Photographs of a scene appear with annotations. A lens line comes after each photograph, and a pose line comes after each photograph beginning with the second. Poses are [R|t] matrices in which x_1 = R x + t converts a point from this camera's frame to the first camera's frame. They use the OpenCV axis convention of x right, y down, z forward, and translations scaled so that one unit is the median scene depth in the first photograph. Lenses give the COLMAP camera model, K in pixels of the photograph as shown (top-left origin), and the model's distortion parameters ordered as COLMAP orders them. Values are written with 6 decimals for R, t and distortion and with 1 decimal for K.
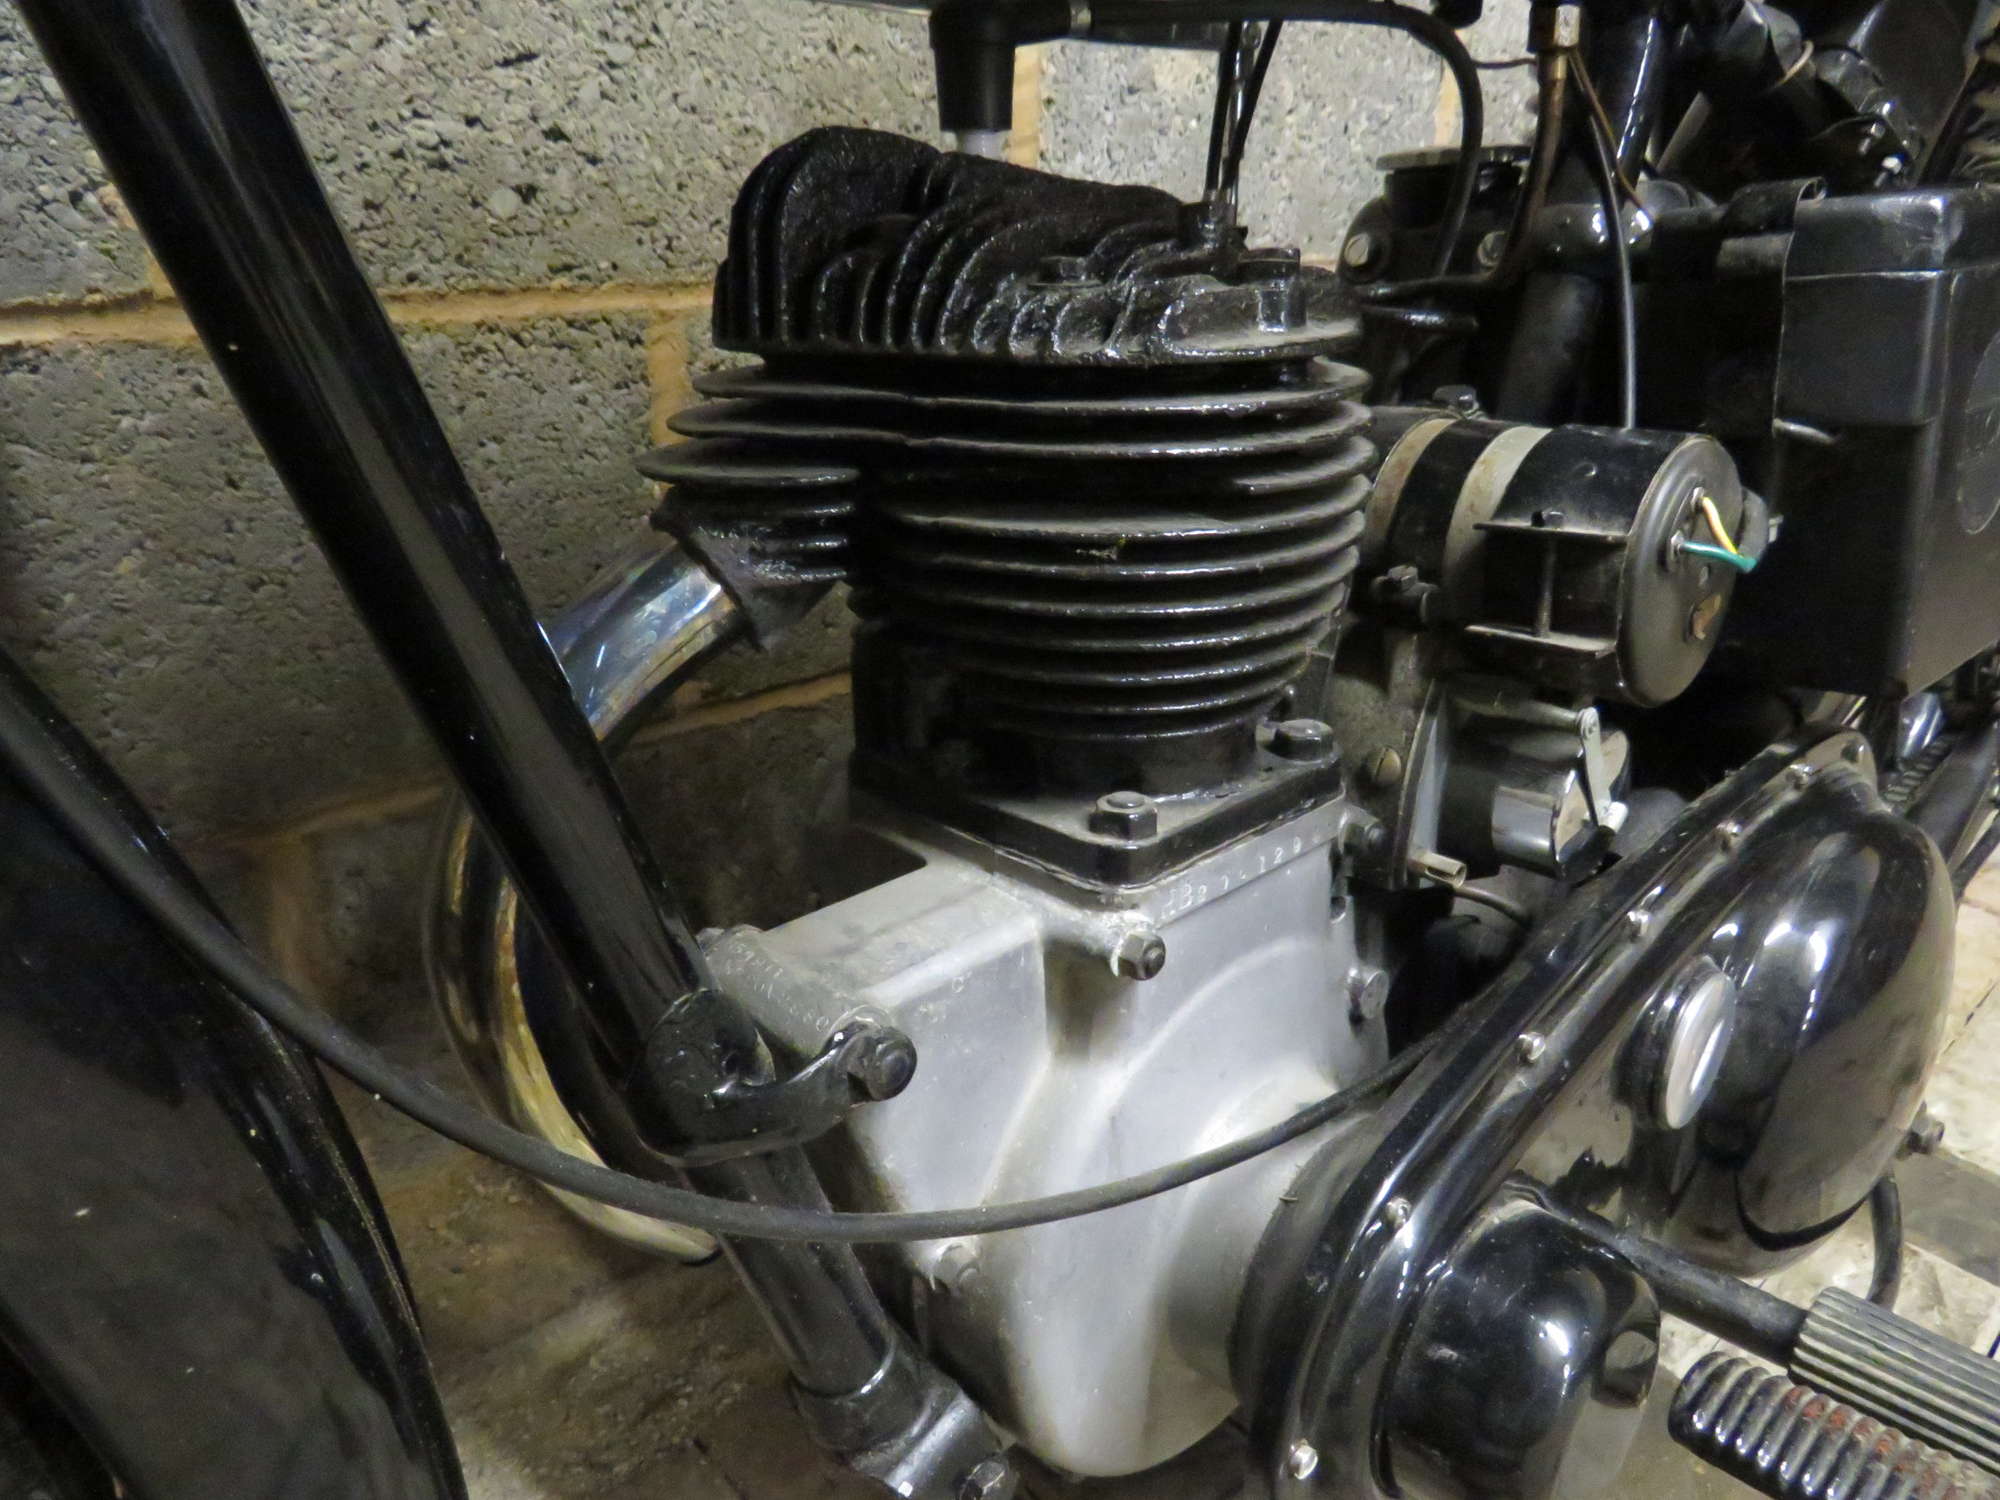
lens RADIAL K [[1409.3, 0, 996.2], [0, 1409.3, 745.8], [0, 0, 1]] dist [-0.028978, 0.006659]
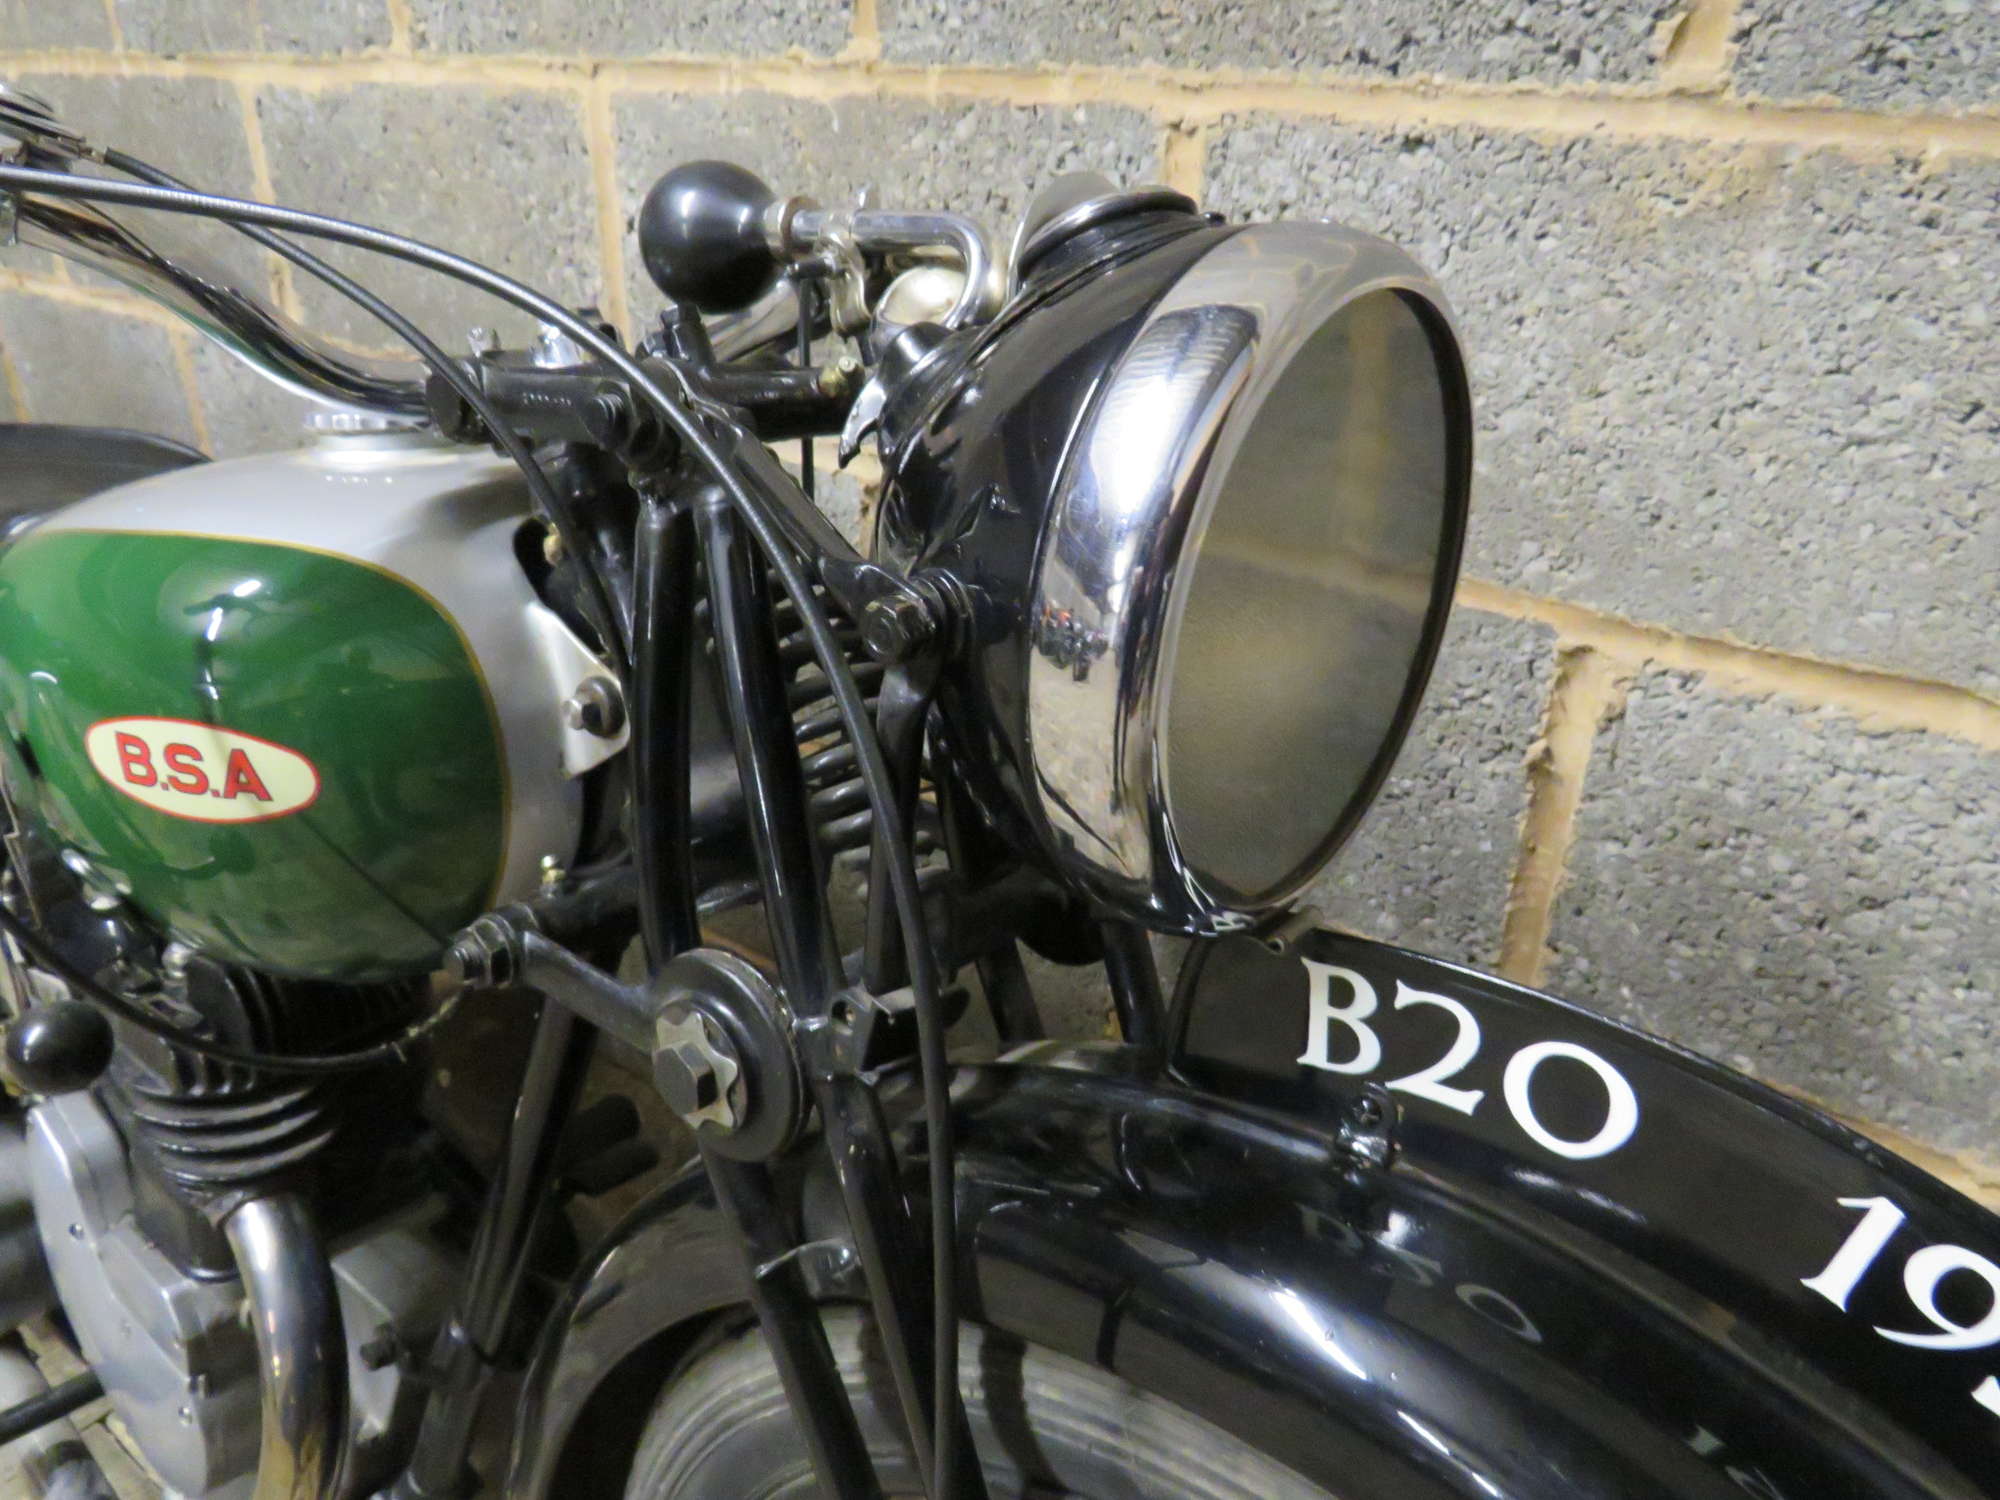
lens RADIAL K [[1409.3, 0, 1000.9], [0, 1409.3, 747.2], [0, 0, 1]] dist [-0.028978, 0.006659]
pose [[0.192323, 0.412048, -0.890634, 1.466504], [-0.385798, 0.866246, 0.317456, -1.023640], [0.902315, 0.282551, 0.325566, 0.909803]]
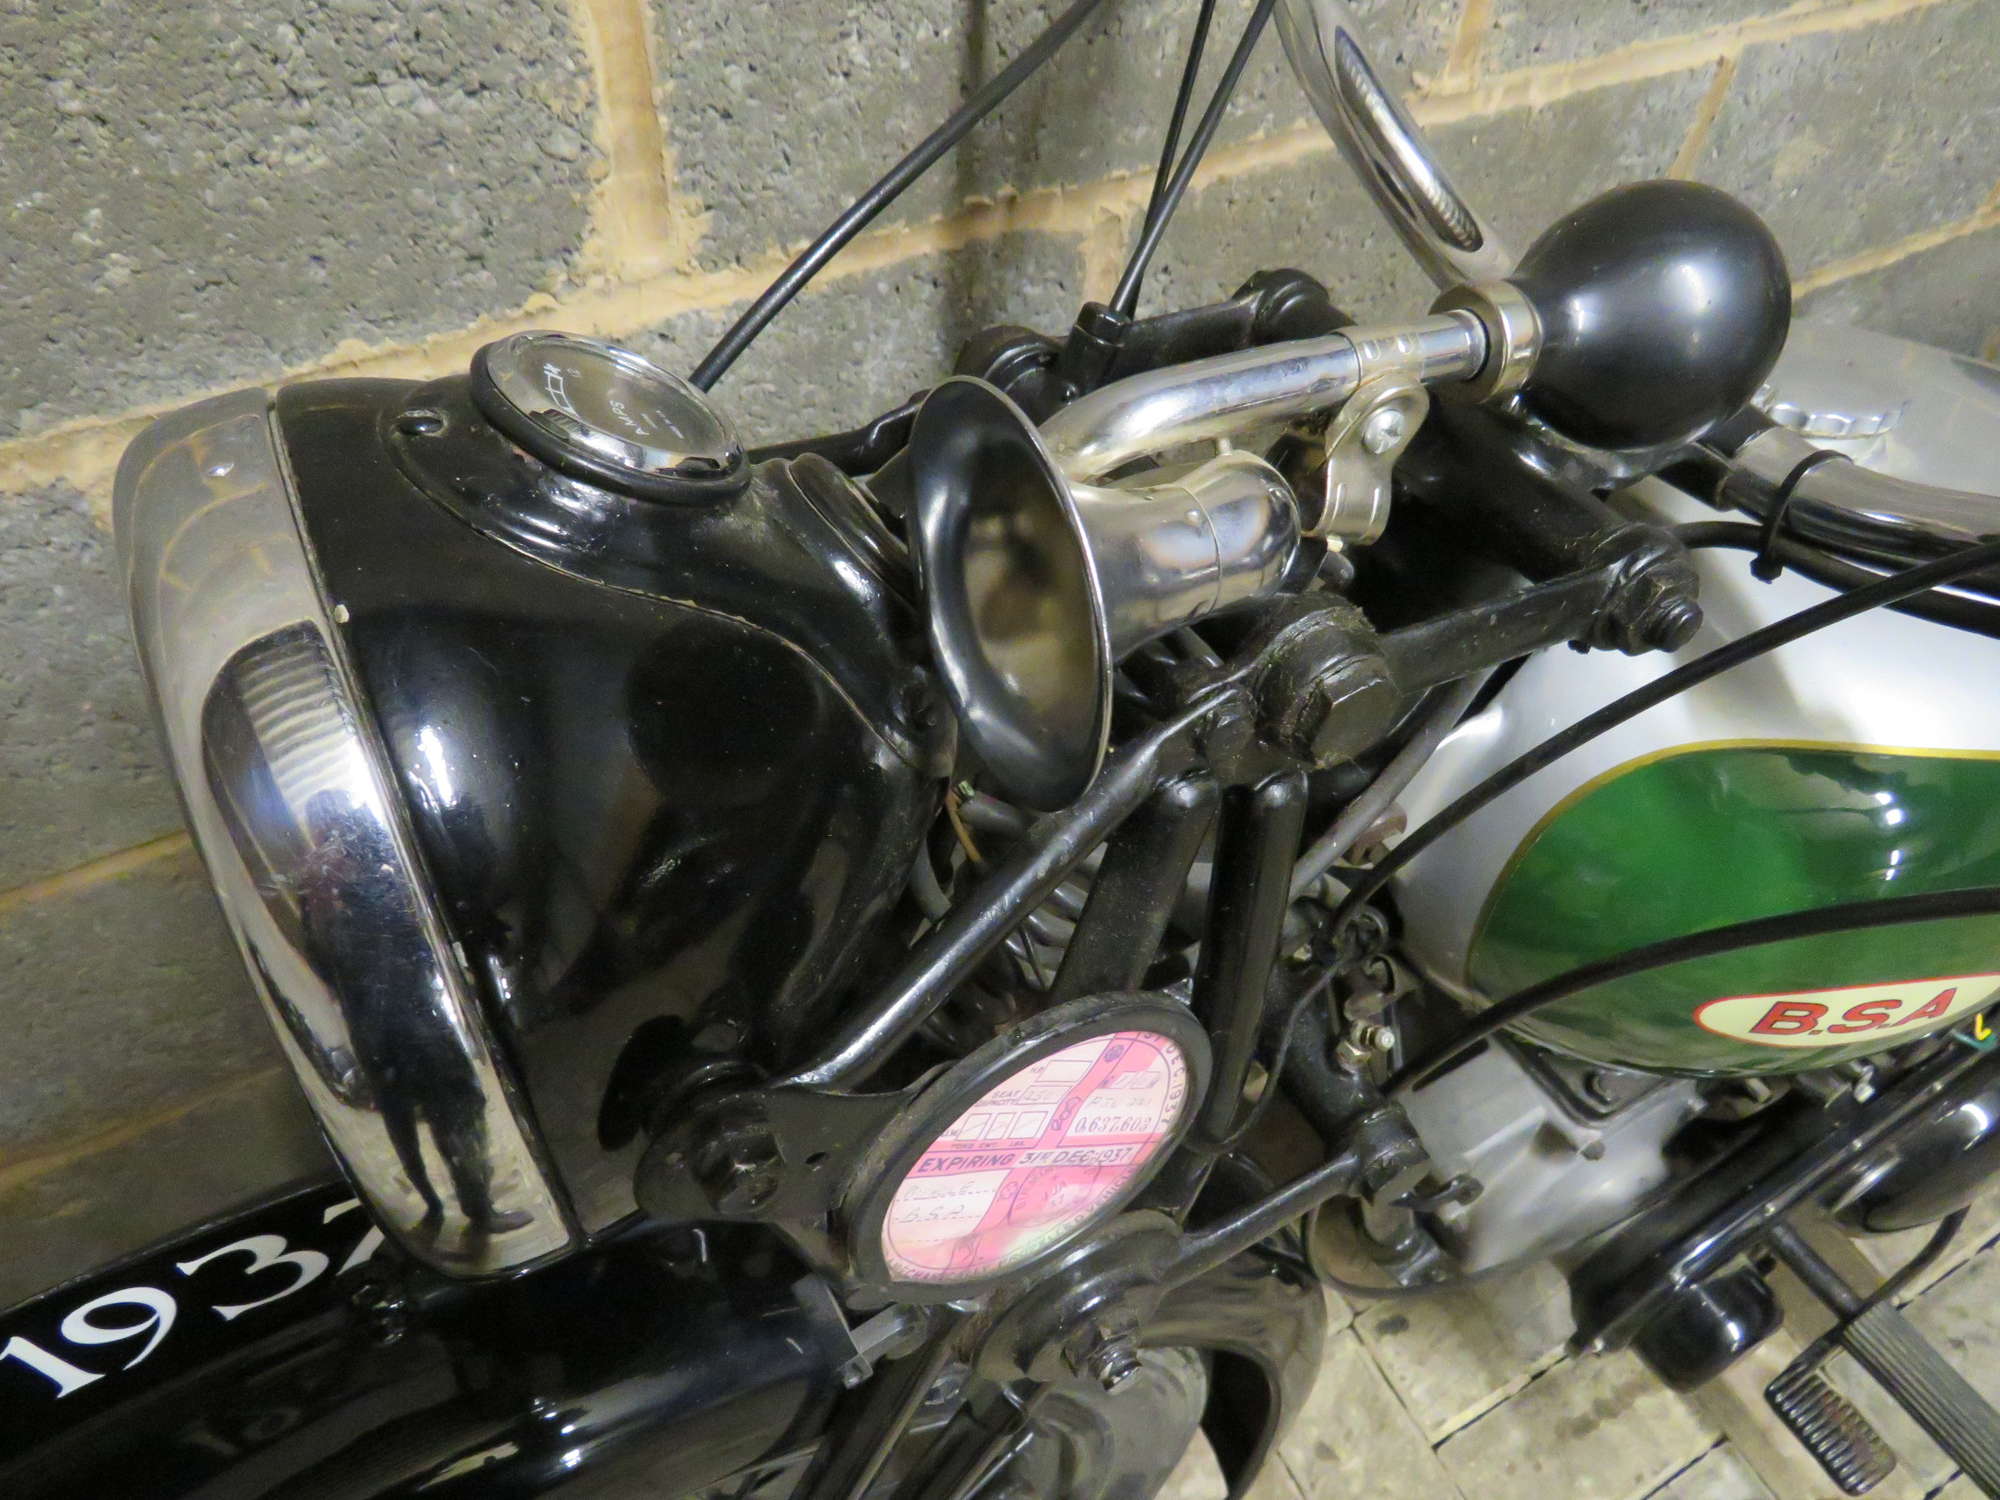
lens RADIAL K [[1409.3, 0, 995.1], [0, 1409.3, 743.6], [0, 0, 1]] dist [-0.028978, 0.006659]
pose [[0.970518, 0.202624, -0.130535, -0.347792], [-0.120605, 0.877136, 0.464851, -0.706082], [0.208687, -0.435402, 0.875714, -0.428040]]
